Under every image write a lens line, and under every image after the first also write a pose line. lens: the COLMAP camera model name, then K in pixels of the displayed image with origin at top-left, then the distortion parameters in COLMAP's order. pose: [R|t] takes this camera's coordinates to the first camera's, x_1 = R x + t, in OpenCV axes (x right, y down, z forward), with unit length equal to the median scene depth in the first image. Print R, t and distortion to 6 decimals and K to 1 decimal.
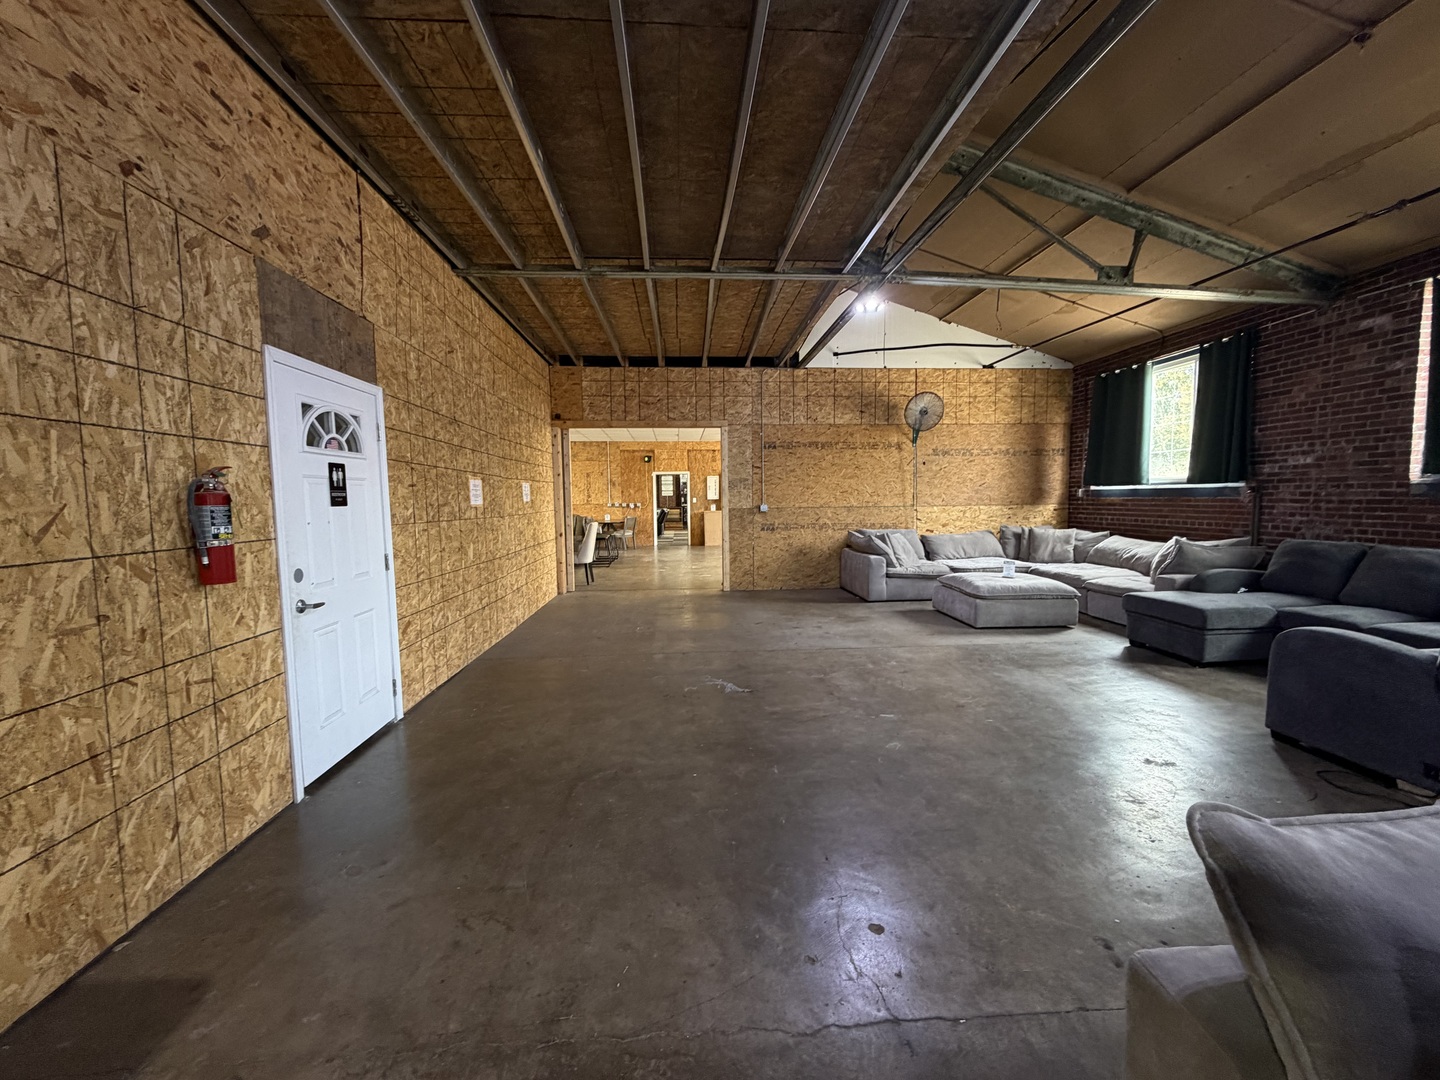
lens RADIAL K [[582.8, 0, 719.2], [0, 582.8, 540.5], [0, 0, 1]] dist [0.001777, 0.000062]
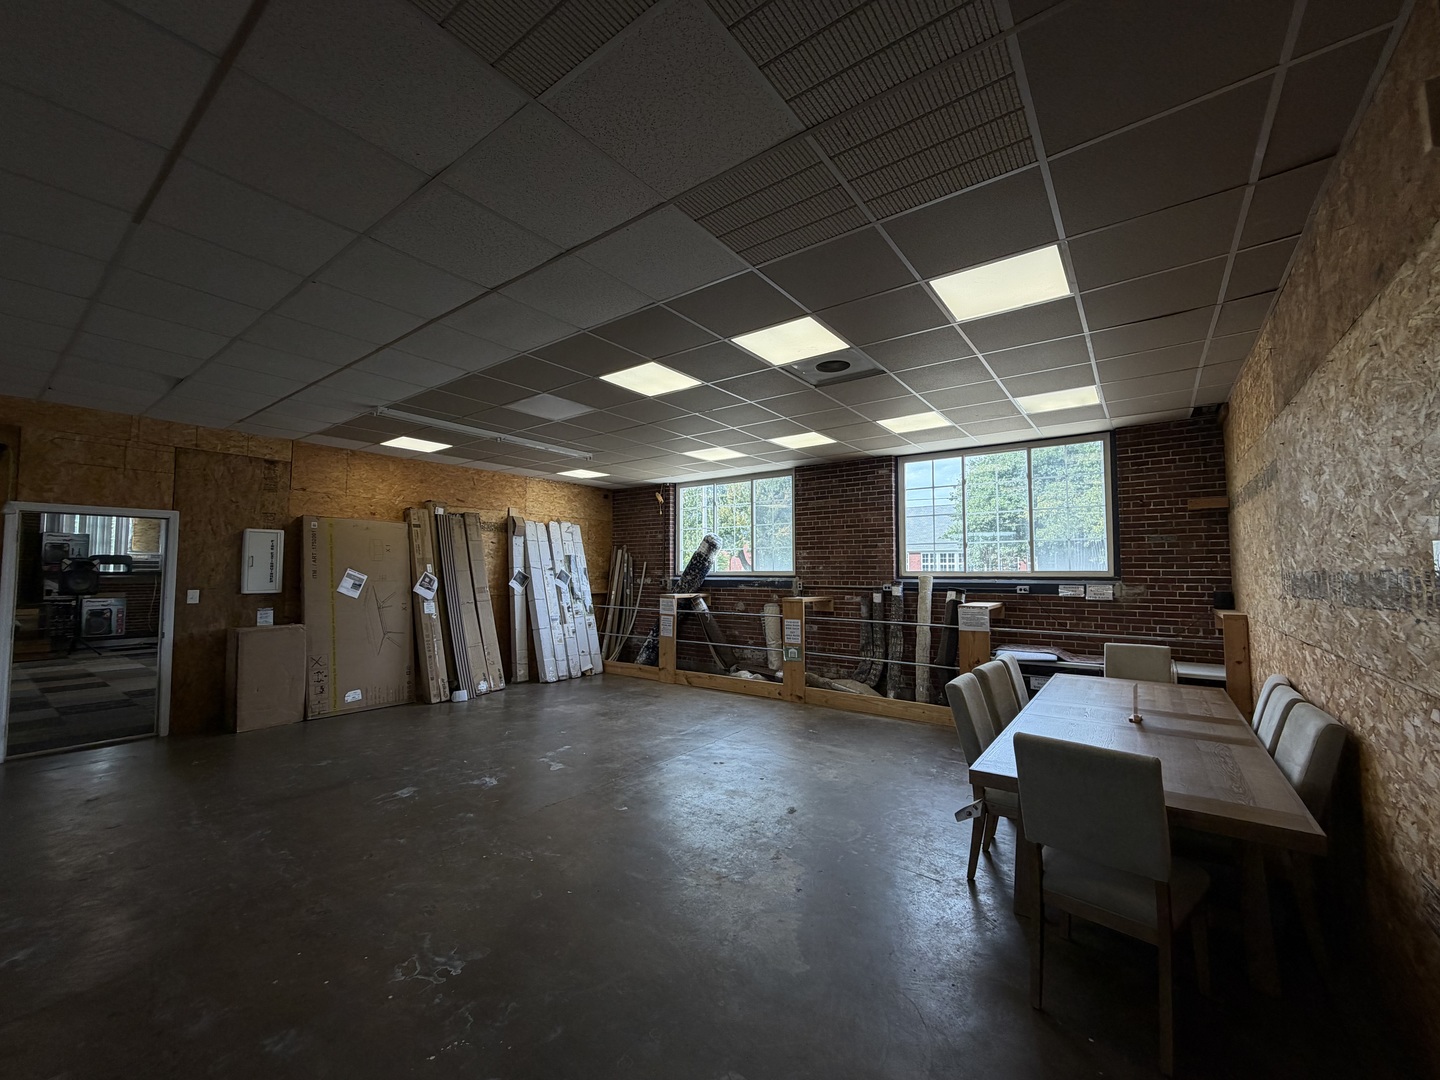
lens RADIAL K [[582.8, 0, 715.7], [0, 582.8, 547.4], [0, 0, 1]] dist [0.001777, 0.000062]
pose [[0.650382, 0.057007, 0.757465, -0.104275], [0.045738, 0.992432, -0.113963, -0.045056], [-0.758229, 0.108764, 0.642852, 0.549243]]
